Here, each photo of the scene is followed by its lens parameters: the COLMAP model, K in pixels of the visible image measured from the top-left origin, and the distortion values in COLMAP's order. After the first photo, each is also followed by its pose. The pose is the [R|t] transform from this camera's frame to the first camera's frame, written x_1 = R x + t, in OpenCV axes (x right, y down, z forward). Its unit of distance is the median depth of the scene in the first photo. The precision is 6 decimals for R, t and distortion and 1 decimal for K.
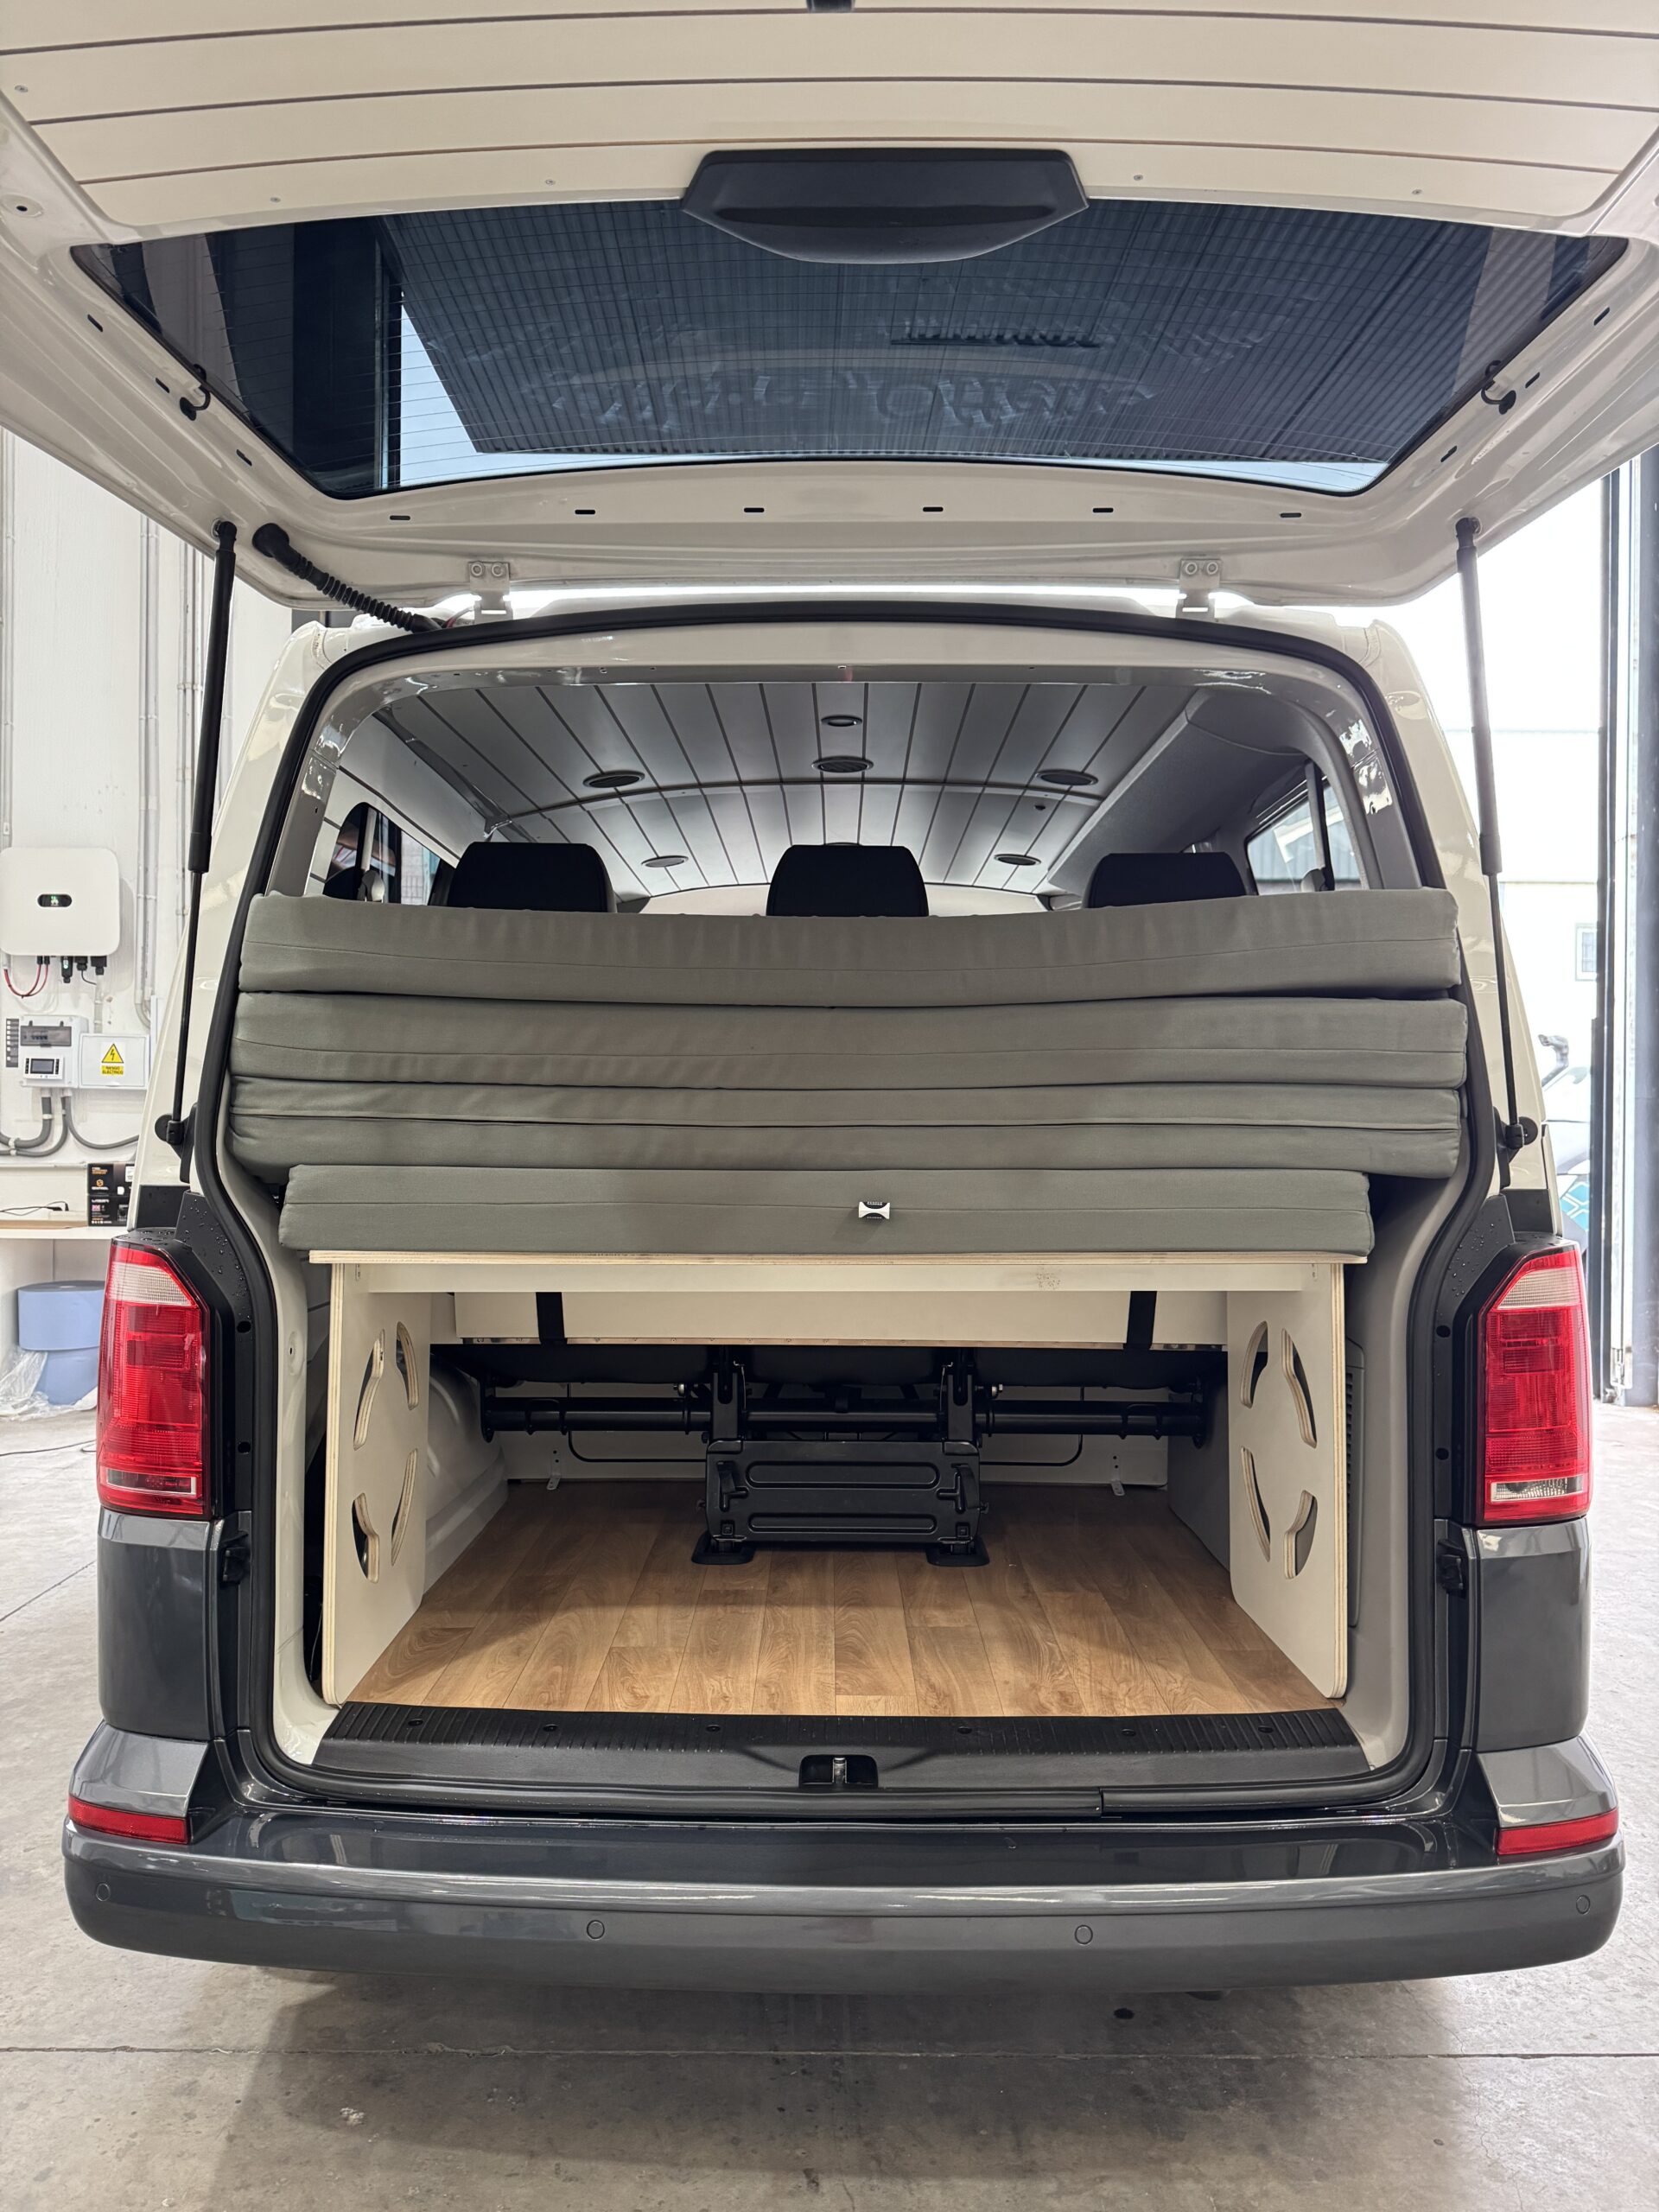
lens RADIAL K [[1568.5, 0, 829.5], [0, 1568.5, 1106.0], [0, 0, 1]] dist [0.006576, -0.003368]
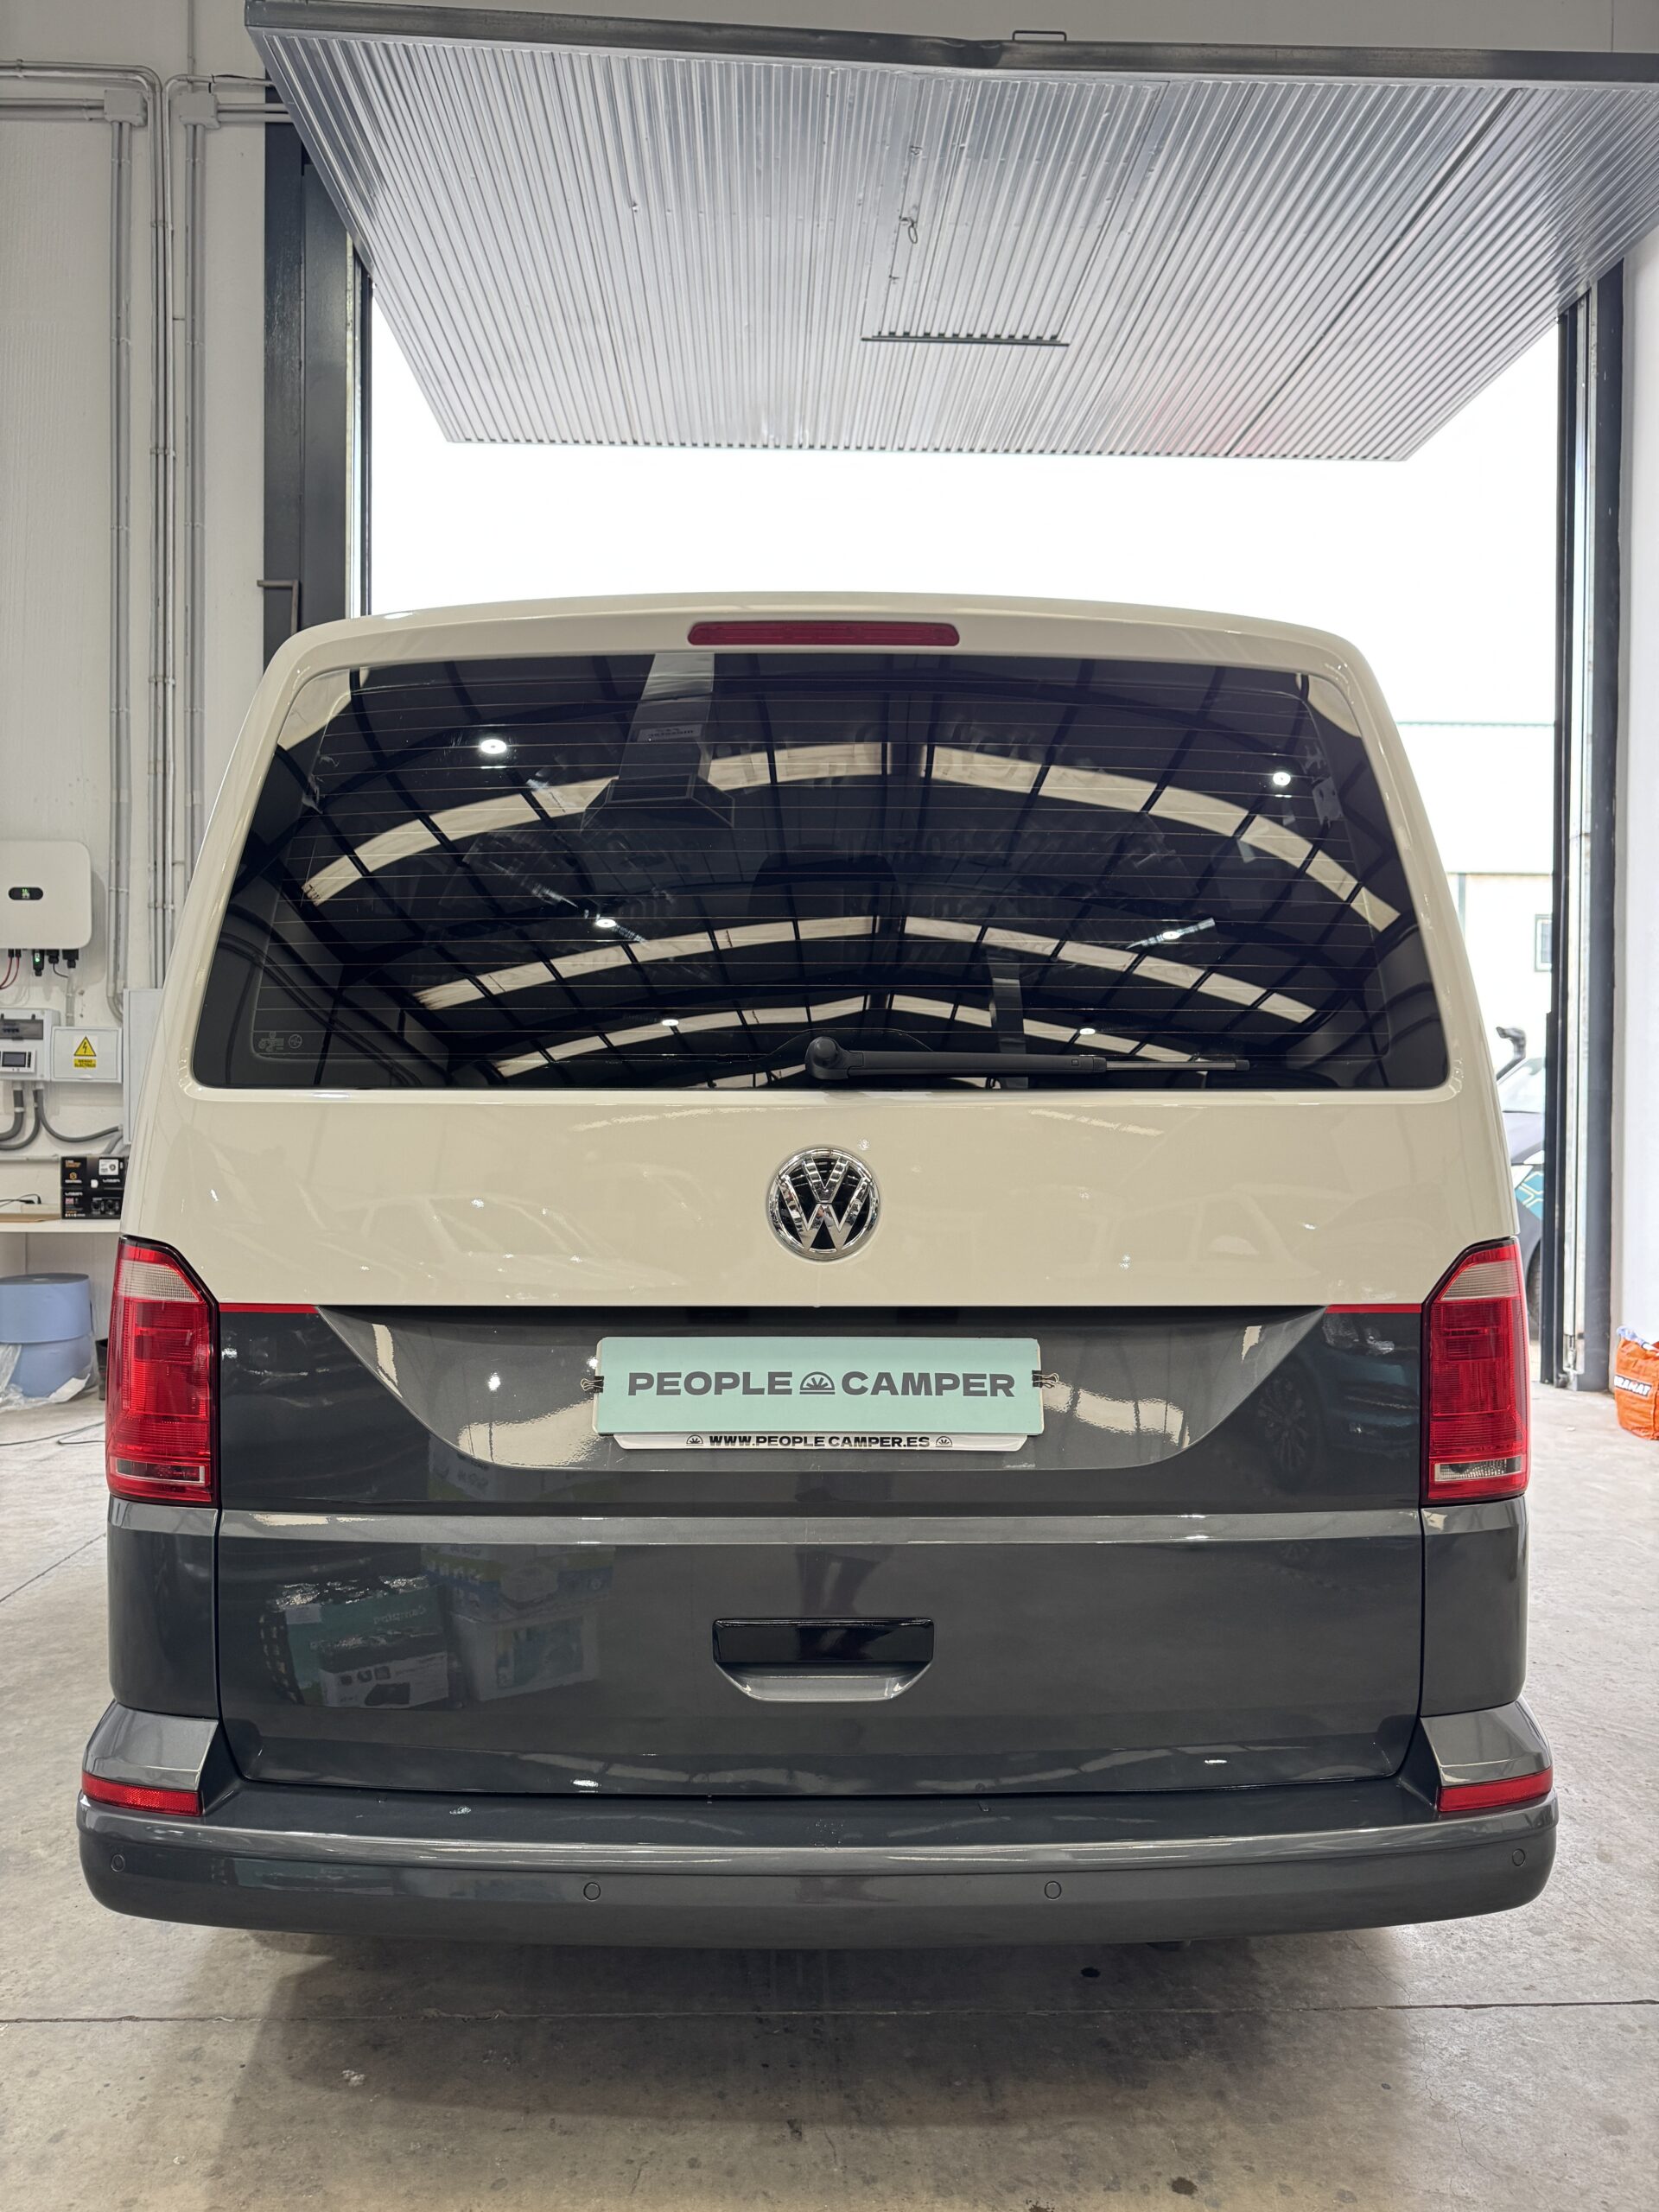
lens RADIAL K [[1571.4, 0, 838.3], [0, 1571.4, 1100.8], [0, 0, 1]] dist [0.002158, 0.002812]
pose [[0.999651, -0.000160, 0.026400, -0.009347], [0.000057, 0.999992, 0.003896, -0.009014], [-0.026400, -0.003893, 0.999644, -0.047546]]
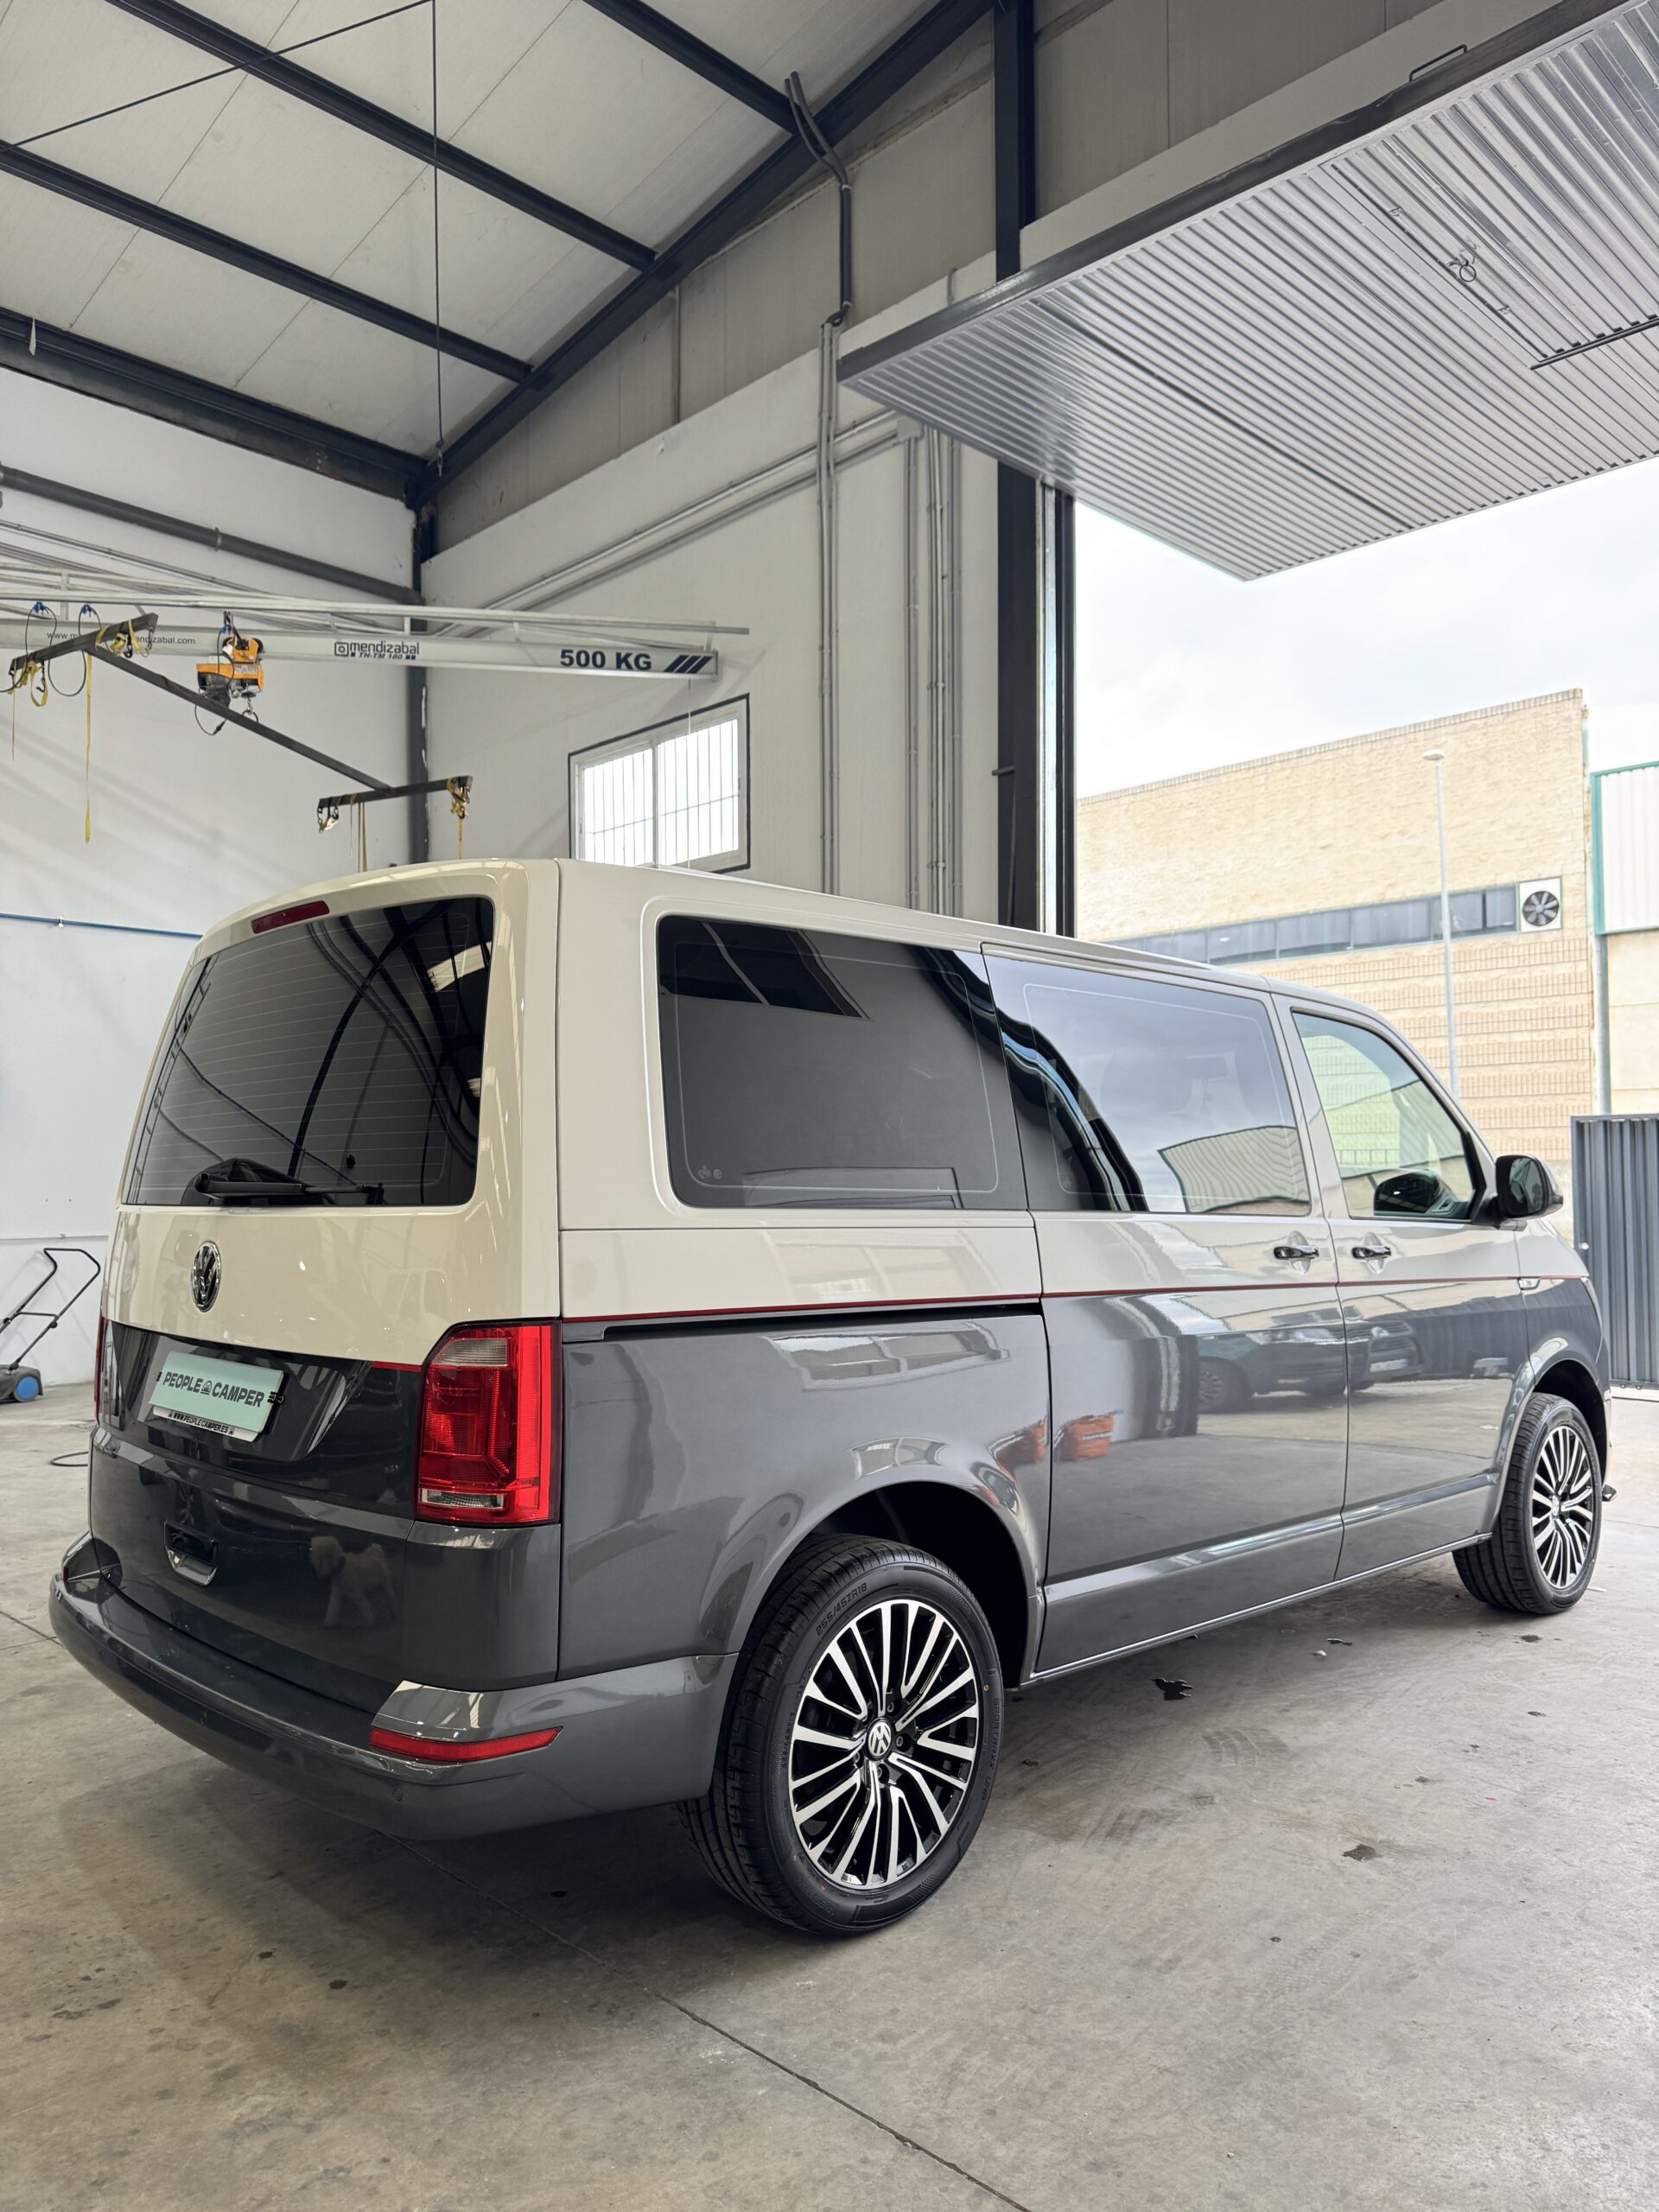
lens RADIAL K [[1568.5, 0, 829.5], [0, 1568.5, 1106.0], [0, 0, 1]] dist [0.006576, -0.003368]
pose [[0.707336, -0.036116, -0.705955, 1.477772], [0.000681, 0.998728, -0.050411, -0.027688], [0.706877, 0.035177, 0.706461, 0.218108]]
